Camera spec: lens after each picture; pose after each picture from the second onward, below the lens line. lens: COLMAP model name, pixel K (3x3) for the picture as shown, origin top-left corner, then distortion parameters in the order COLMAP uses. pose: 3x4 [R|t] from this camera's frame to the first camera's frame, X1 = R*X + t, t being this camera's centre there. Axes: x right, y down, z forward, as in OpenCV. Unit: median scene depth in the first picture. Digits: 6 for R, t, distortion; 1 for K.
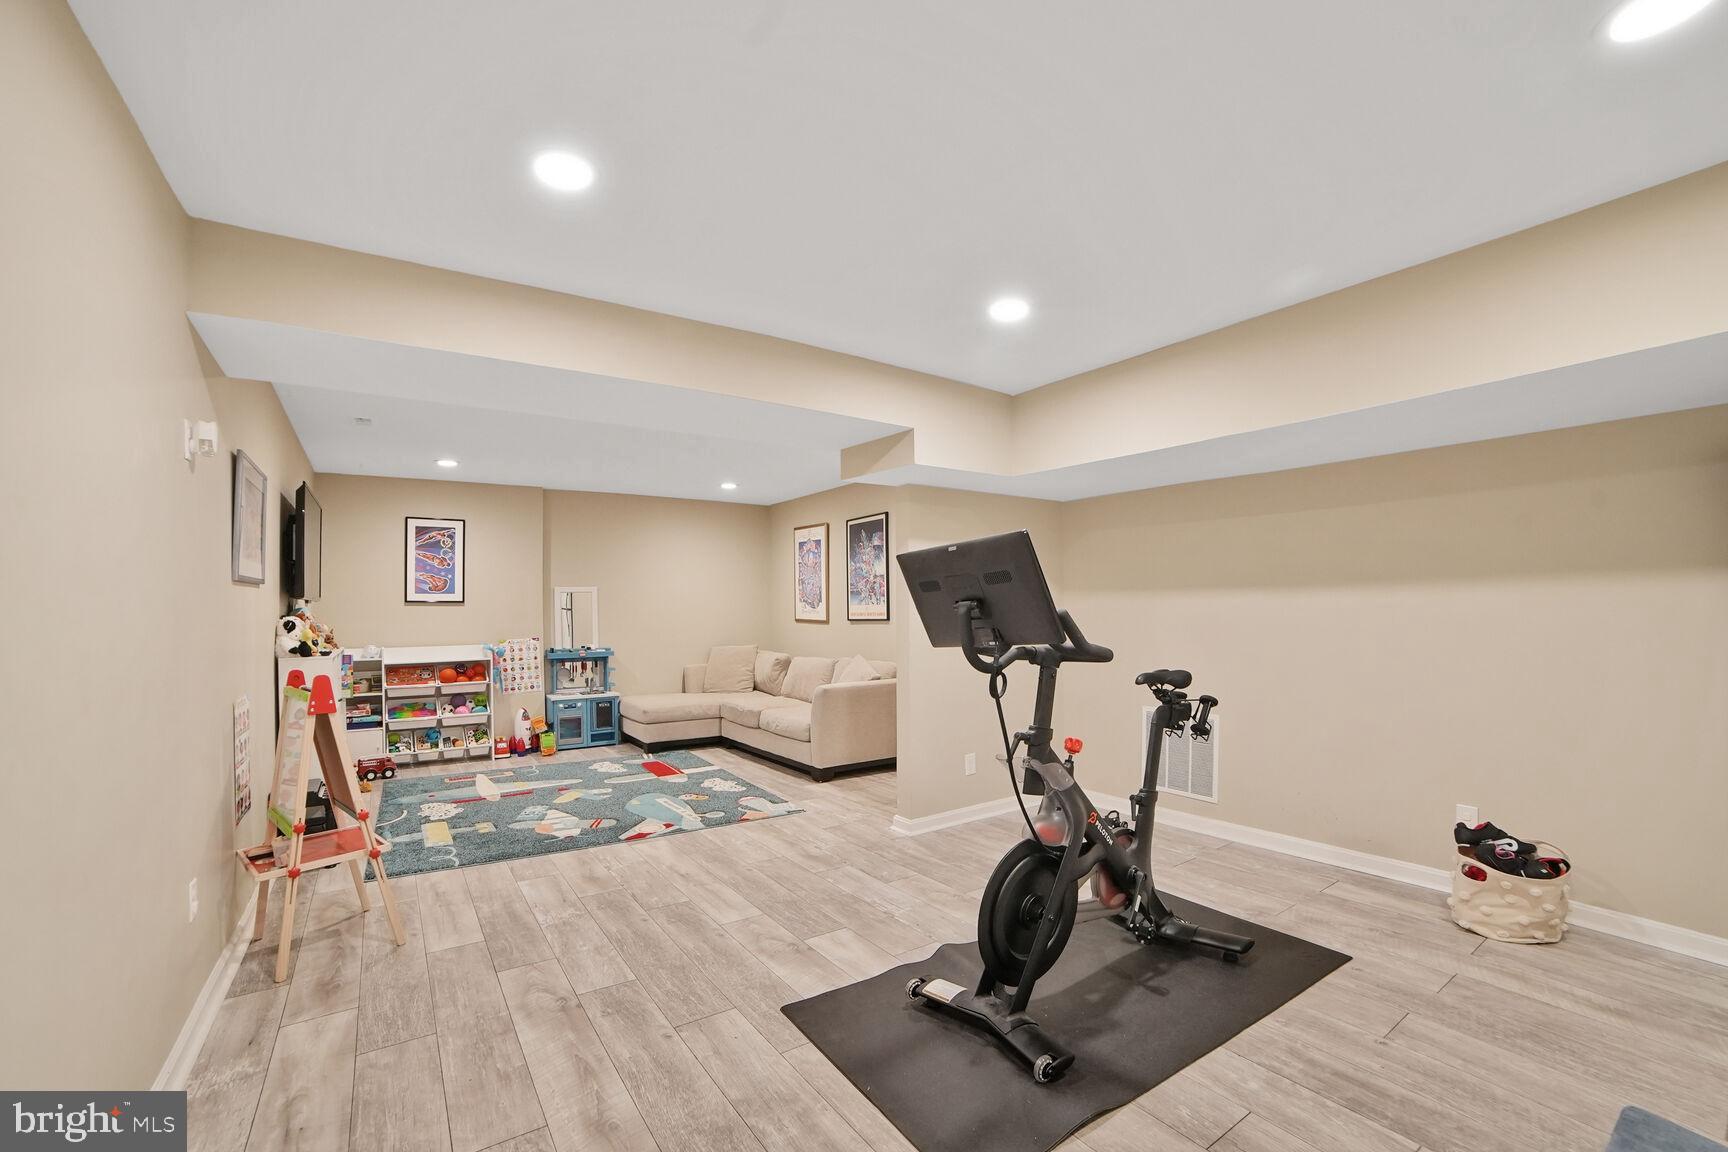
lens RADIAL K [[752.9, 0, 878.6], [0, 752.9, 624.7], [0, 0, 1]] dist [-0.000900, 0.000039]
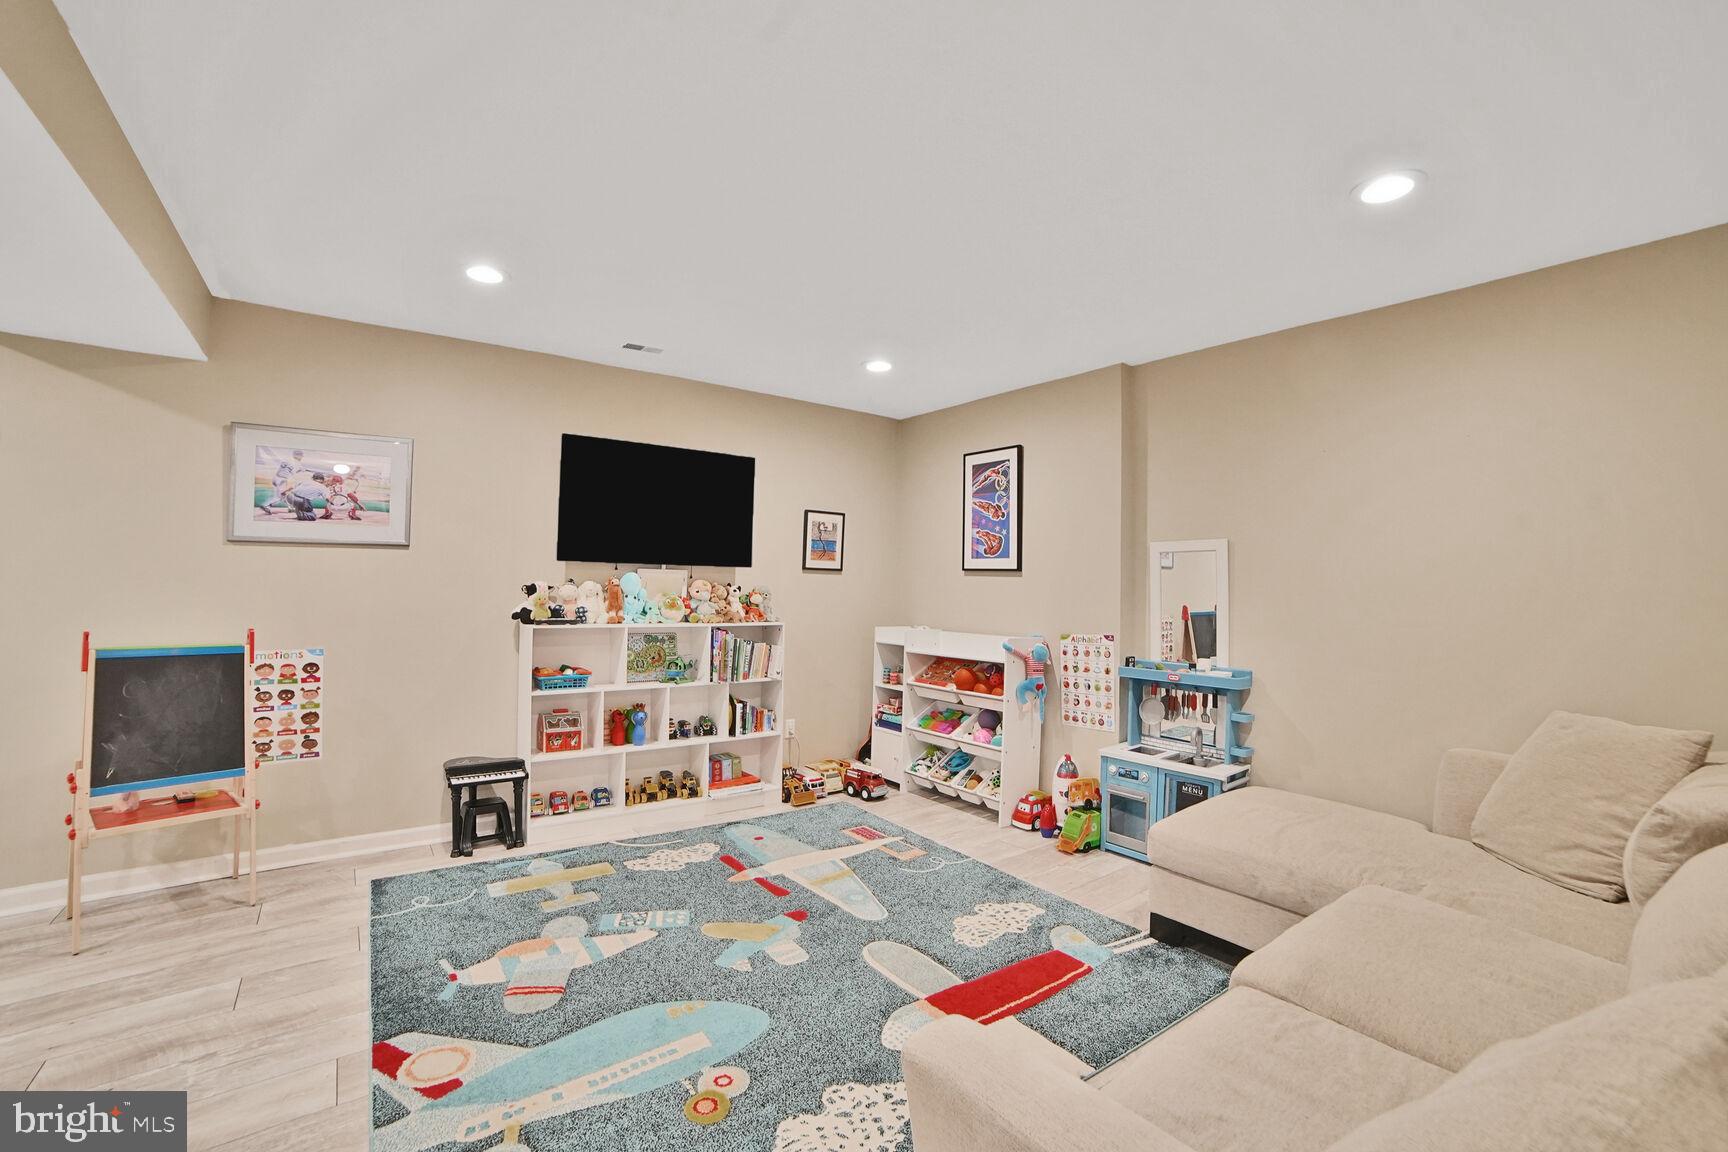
lens RADIAL K [[741.4, 0, 864.0], [0, 741.4, 576.0], [0, 0, 1]] dist [-0.052189, 0.000258]
pose [[0.059601, -0.008402, -0.998187, 0.095275], [-0.051666, 0.998598, -0.011491, -0.013056], [0.996884, 0.052257, 0.059084, 0.980542]]
